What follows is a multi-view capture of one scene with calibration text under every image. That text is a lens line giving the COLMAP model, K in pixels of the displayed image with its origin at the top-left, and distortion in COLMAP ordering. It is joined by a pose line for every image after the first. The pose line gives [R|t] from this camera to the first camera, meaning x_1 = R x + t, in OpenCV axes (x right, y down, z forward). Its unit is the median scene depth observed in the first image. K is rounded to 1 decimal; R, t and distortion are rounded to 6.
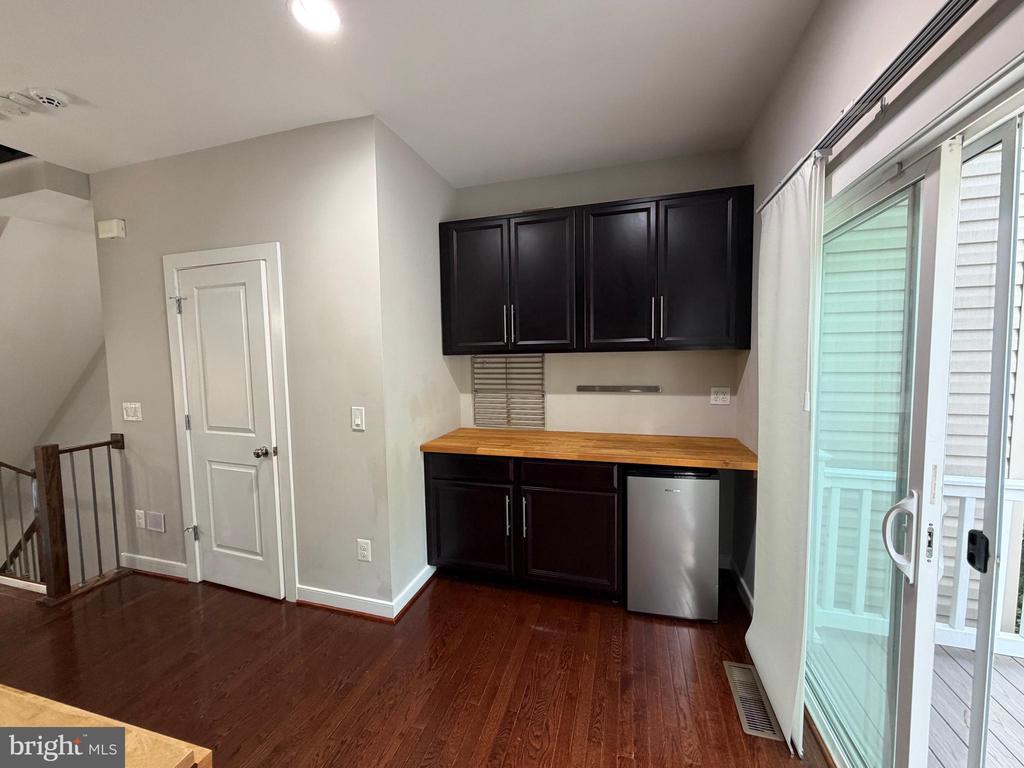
lens RADIAL K [[407.0, 0, 510.9], [0, 407.0, 382.0], [0, 0, 1]] dist [-0.000228, -0.000150]
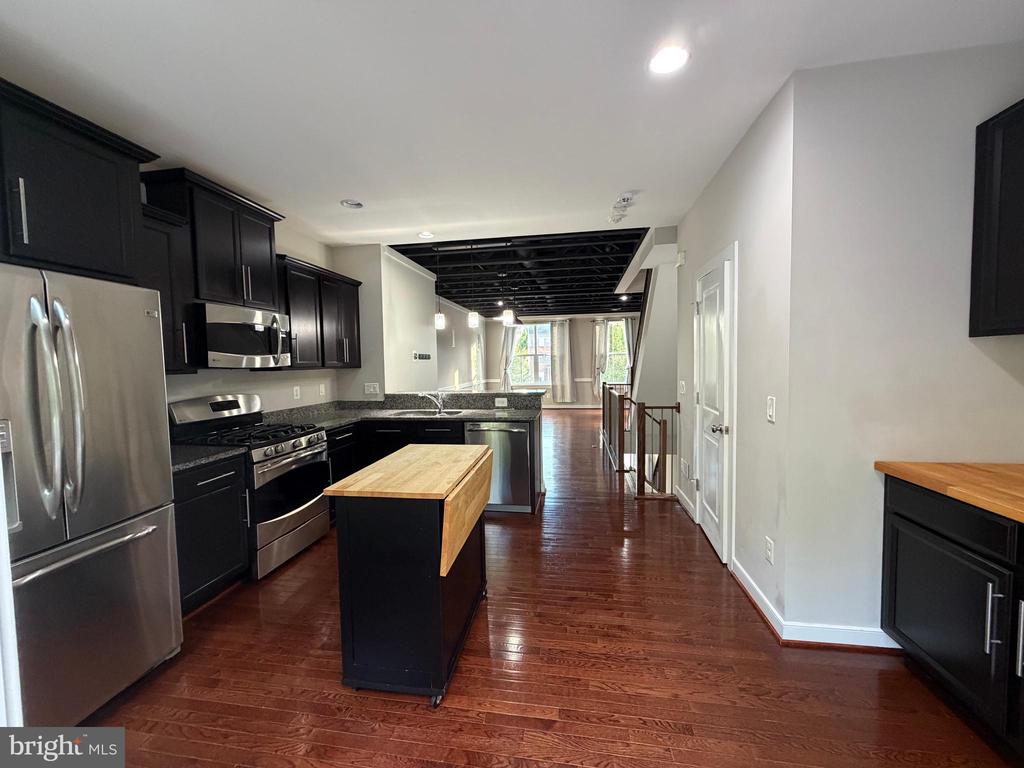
lens RADIAL K [[407.0, 0, 507.6], [0, 407.0, 383.6], [0, 0, 1]] dist [-0.000228, -0.000150]
pose [[0.117308, 0.068357, -0.990740, 0.411327], [-0.050705, 0.996739, 0.062768, 0.002368], [0.991800, 0.042873, 0.120392, 0.238330]]
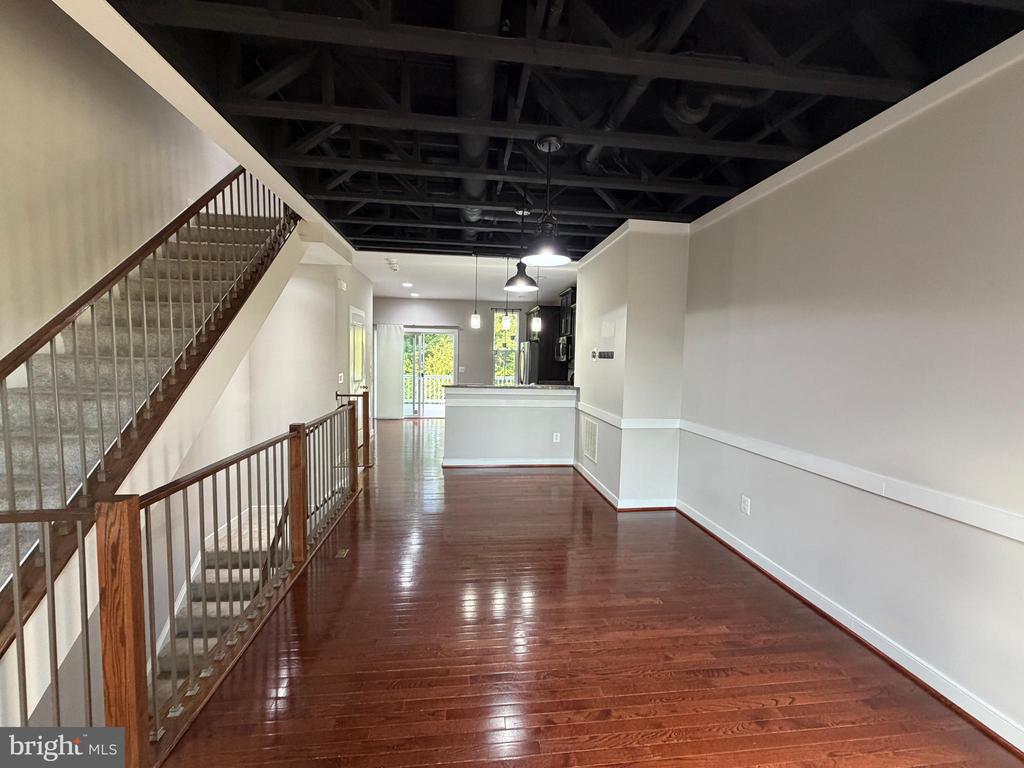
lens RADIAL K [[407.0, 0, 514.2], [0, 407.0, 384.5], [0, 0, 1]] dist [-0.000228, -0.000150]
pose [[-0.401206, -0.052886, 0.914460, -3.174505], [0.045565, 0.995944, 0.077590, -0.006924], [-0.914854, 0.072797, -0.397169, 1.058056]]
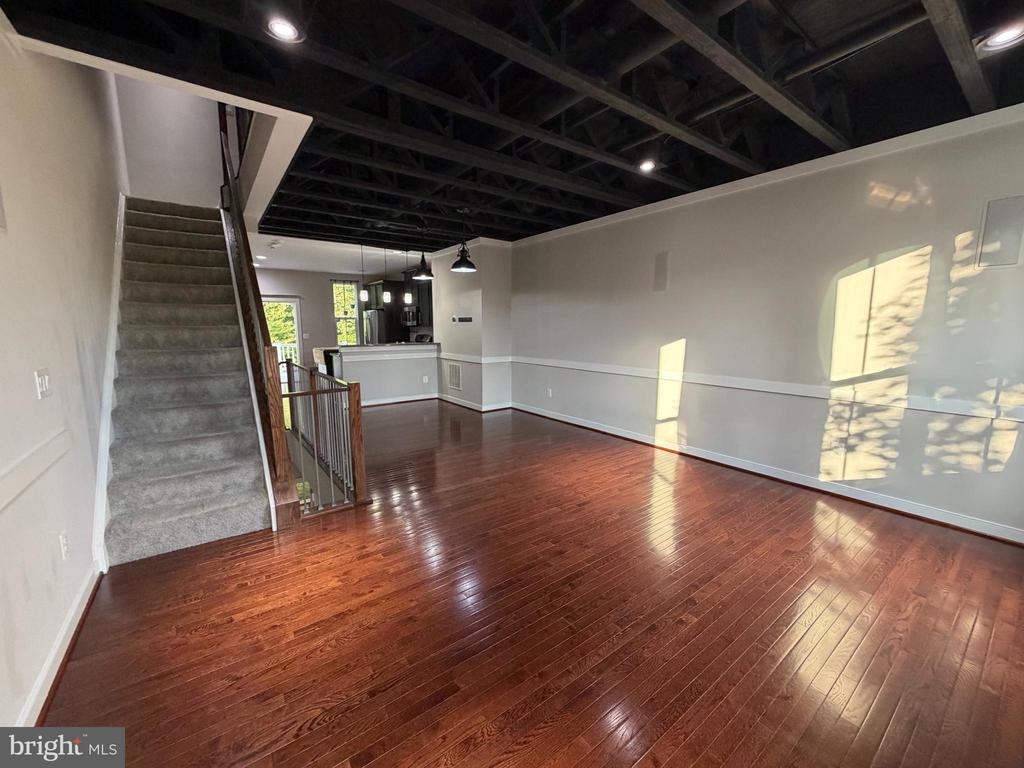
lens RADIAL K [[407.0, 0, 504.3], [0, 407.0, 378.0], [0, 0, 1]] dist [-0.000228, -0.000150]
pose [[-0.793304, -0.060757, 0.605786, -3.599797], [0.051587, 0.984722, 0.166318, -0.033067], [-0.606636, 0.163191, -0.778050, 1.982989]]
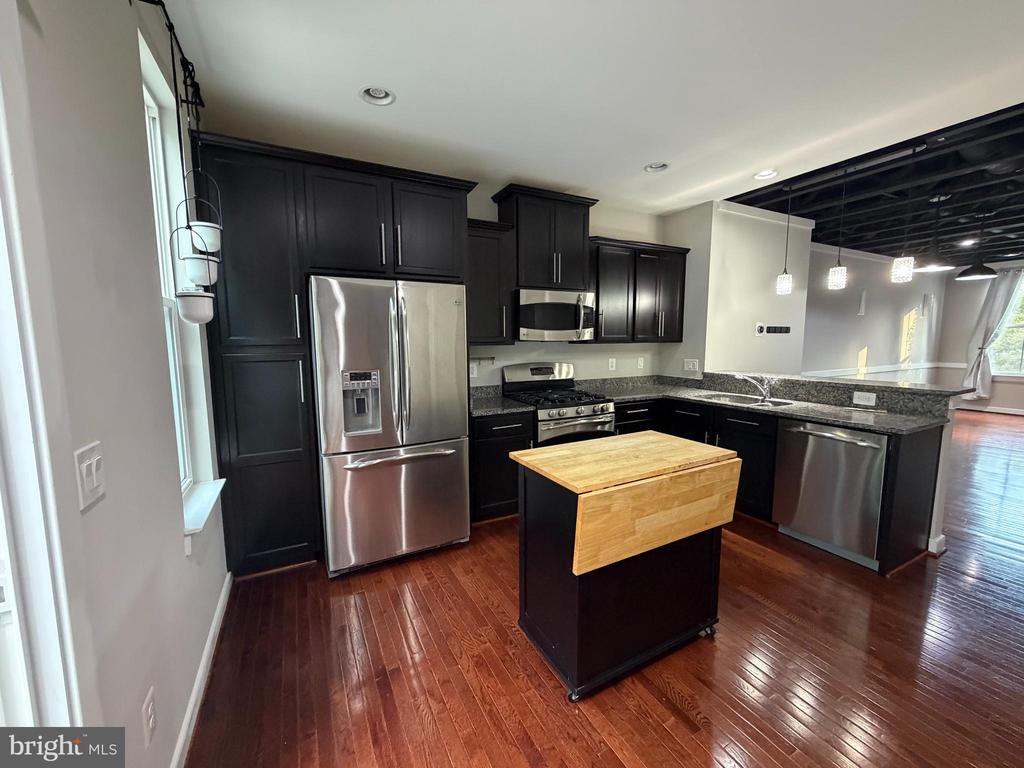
lens RADIAL K [[407.0, 0, 508.6], [0, 407.0, 384.0], [0, 0, 1]] dist [-0.000228, -0.000150]
pose [[-0.723193, 0.099456, -0.683448, 0.243421], [-0.028341, 0.984470, 0.173250, -0.022408], [0.690065, 0.144663, -0.709143, 0.525140]]
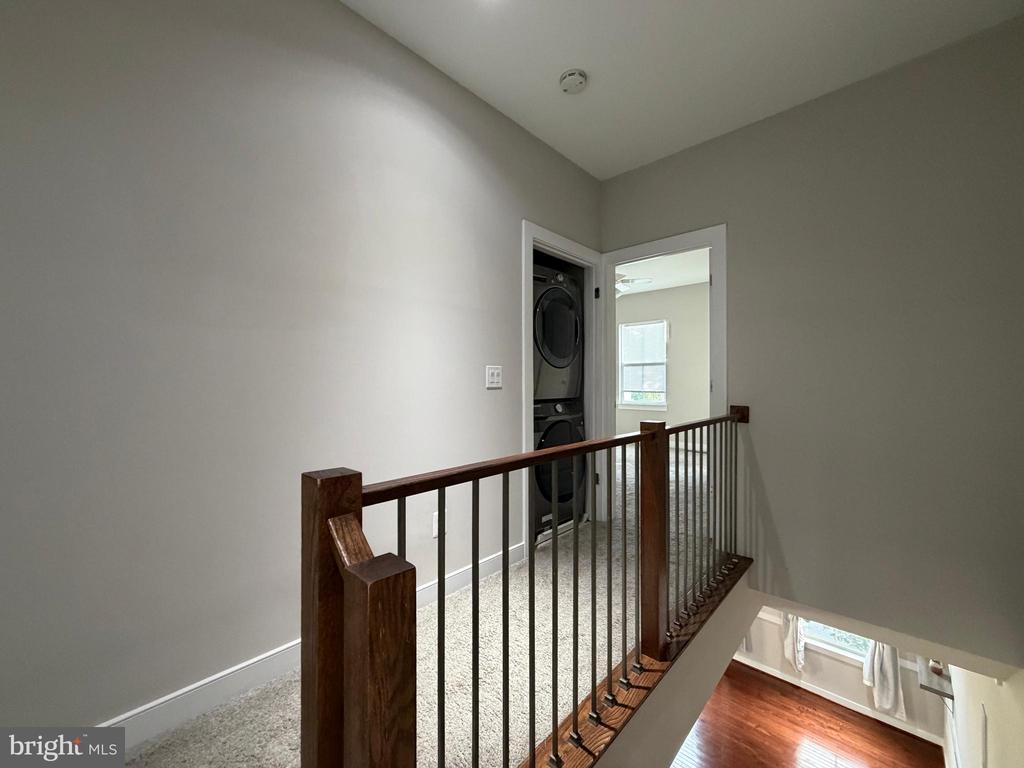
lens RADIAL K [[407.0, 0, 511.1], [0, 407.0, 385.7], [0, 0, 1]] dist [-0.000228, -0.000150]
pose [[-0.442754, 0.018095, -0.896461, -1.262178], [-0.056841, 0.997219, 0.048202, -1.120434], [0.894840, 0.072297, -0.440494, 1.250938]]
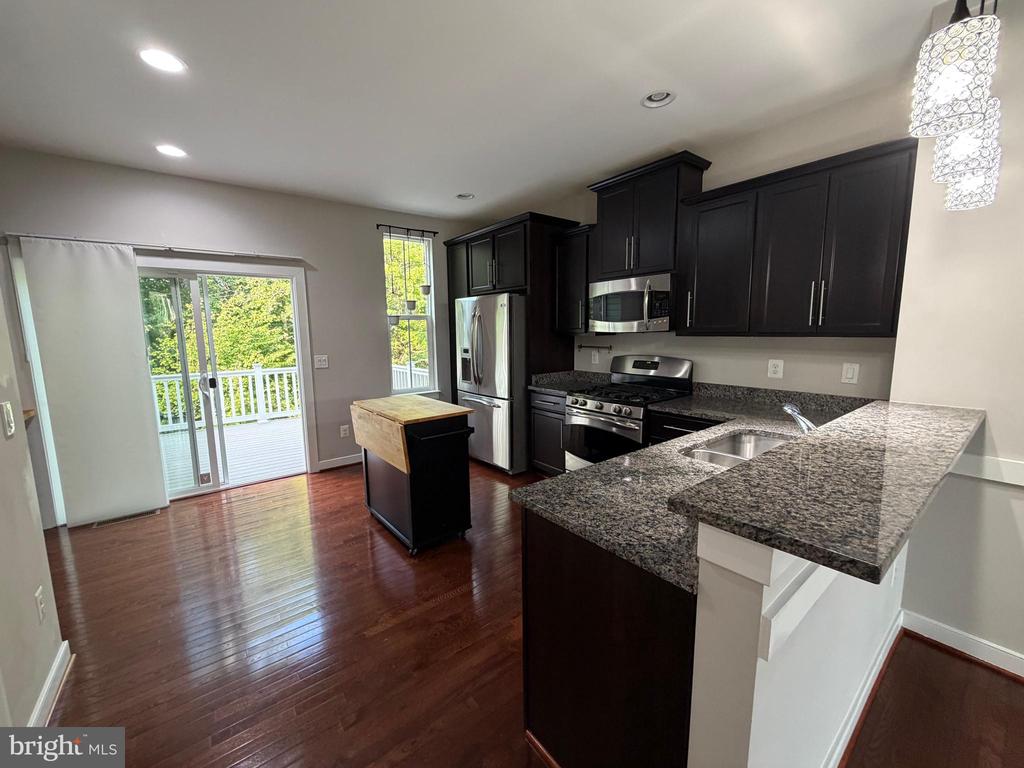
lens RADIAL K [[407.0, 0, 508.3], [0, 407.0, 384.2], [0, 0, 1]] dist [-0.000228, -0.000150]
pose [[-0.810996, -0.047349, 0.583132, -1.234968], [0.070444, 0.981565, 0.177671, -0.026359], [-0.580795, 0.185169, -0.792711, 0.891297]]
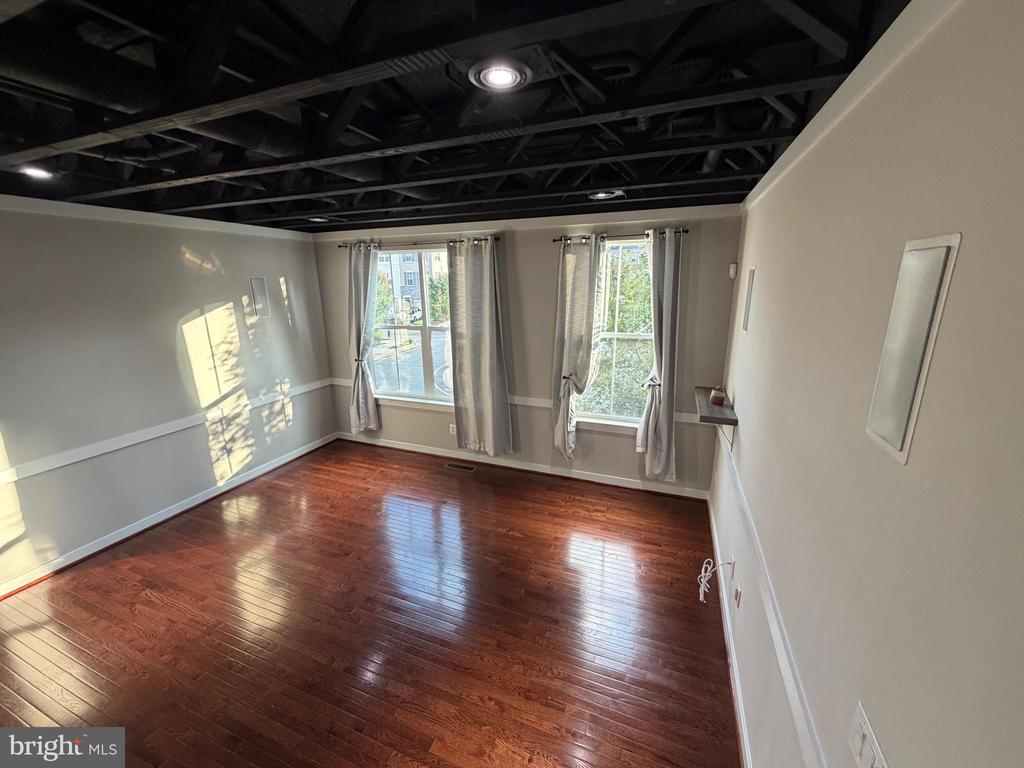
lens RADIAL K [[407.0, 0, 509.9], [0, 407.0, 387.3], [0, 0, 1]] dist [-0.000228, -0.000150]
pose [[-0.087970, 0.273381, -0.957875, -2.296068], [-0.056914, 0.958652, 0.278830, -0.328954], [0.994496, 0.079046, -0.068774, 1.623893]]
